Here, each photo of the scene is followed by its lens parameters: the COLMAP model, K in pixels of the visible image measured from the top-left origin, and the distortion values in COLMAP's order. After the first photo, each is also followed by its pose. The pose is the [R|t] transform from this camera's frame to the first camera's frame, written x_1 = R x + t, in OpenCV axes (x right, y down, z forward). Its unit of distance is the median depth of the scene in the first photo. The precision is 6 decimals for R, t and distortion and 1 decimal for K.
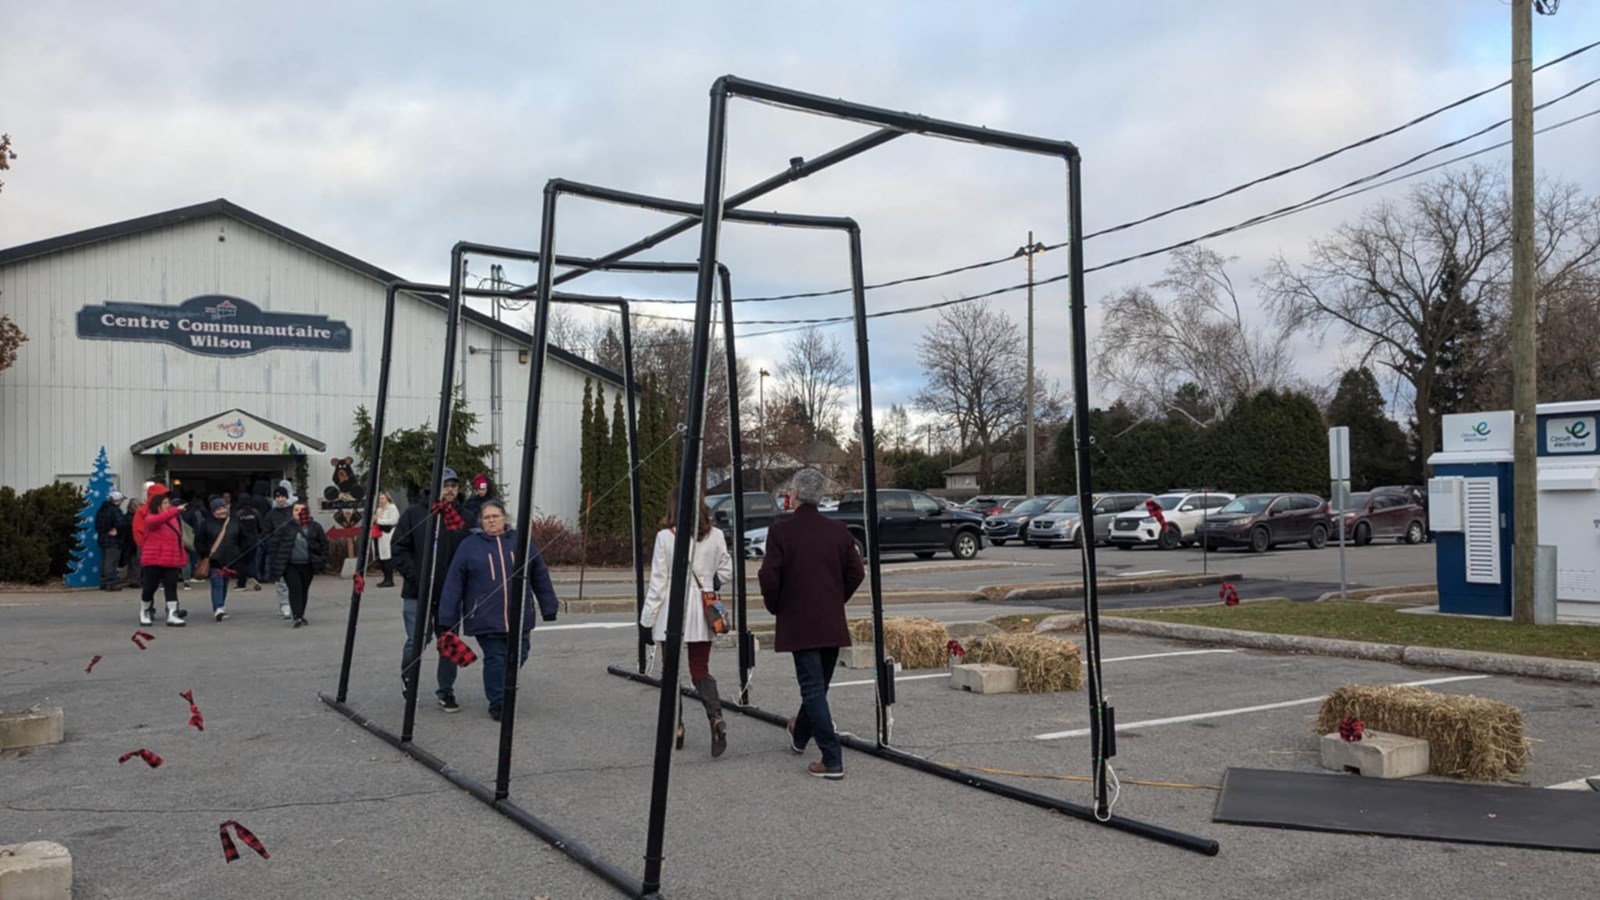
lens RADIAL K [[1284.1, 0, 843.6], [0, 1284.1, 489.9], [0, 0, 1]] dist [0.017459, -0.000512]
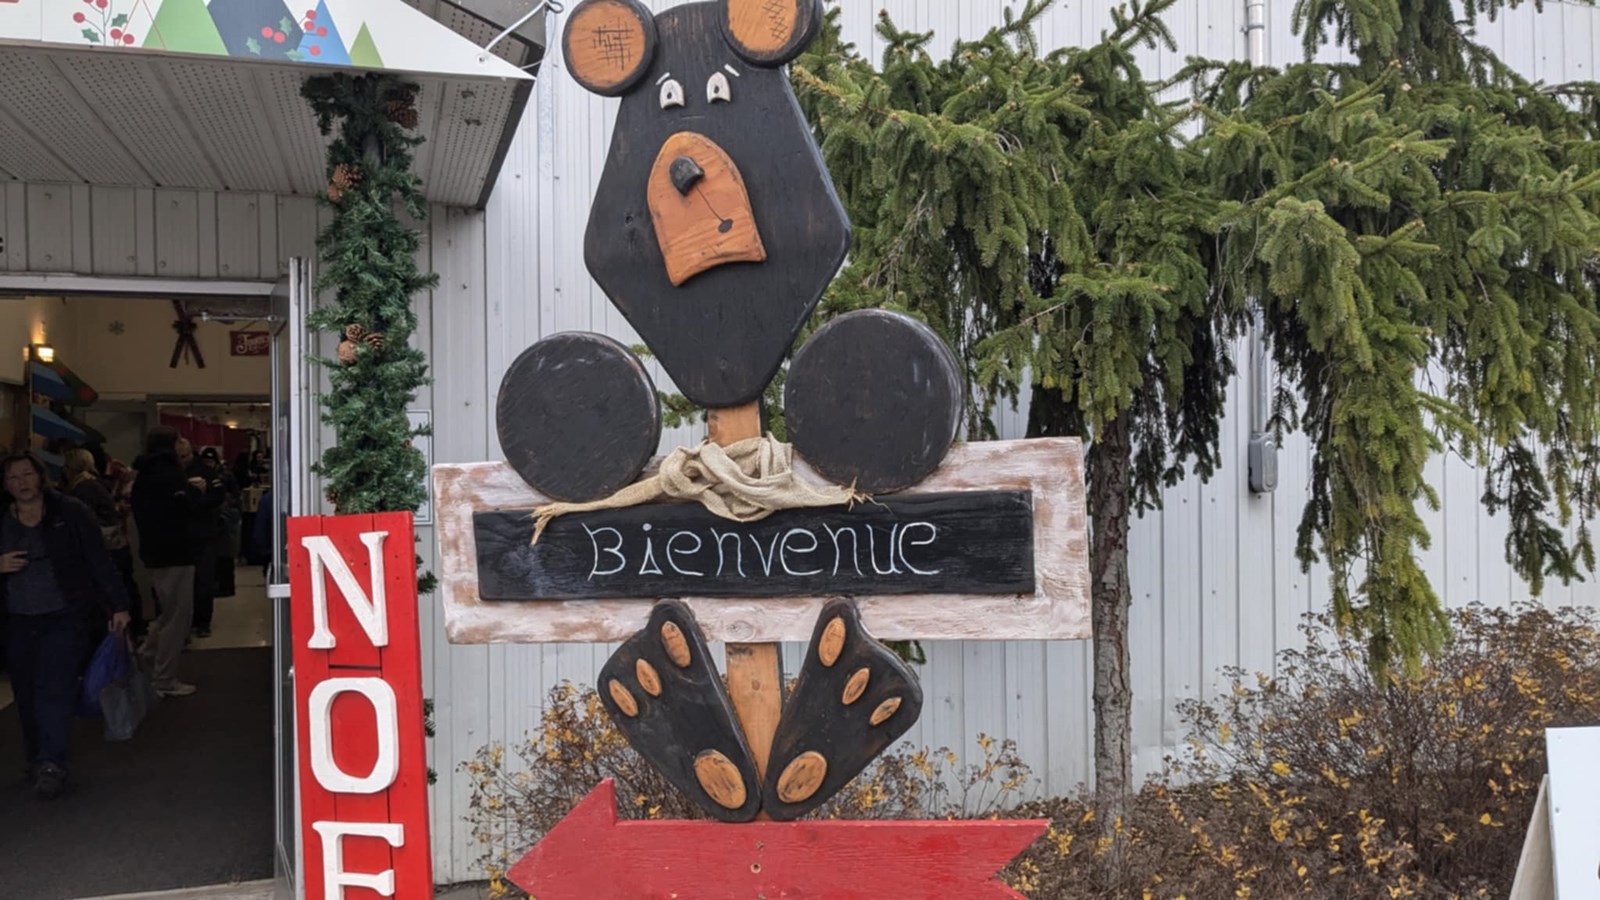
lens RADIAL K [[1284.1, 0, 794.3], [0, 1284.1, 447.7], [0, 0, 1]] dist [0.017459, -0.000512]
pose [[0.964261, 0.001409, -0.264949, -0.346941], [-0.001265, 0.999999, 0.000714, 0.004294], [0.264950, -0.000353, 0.964262, 0.885579]]
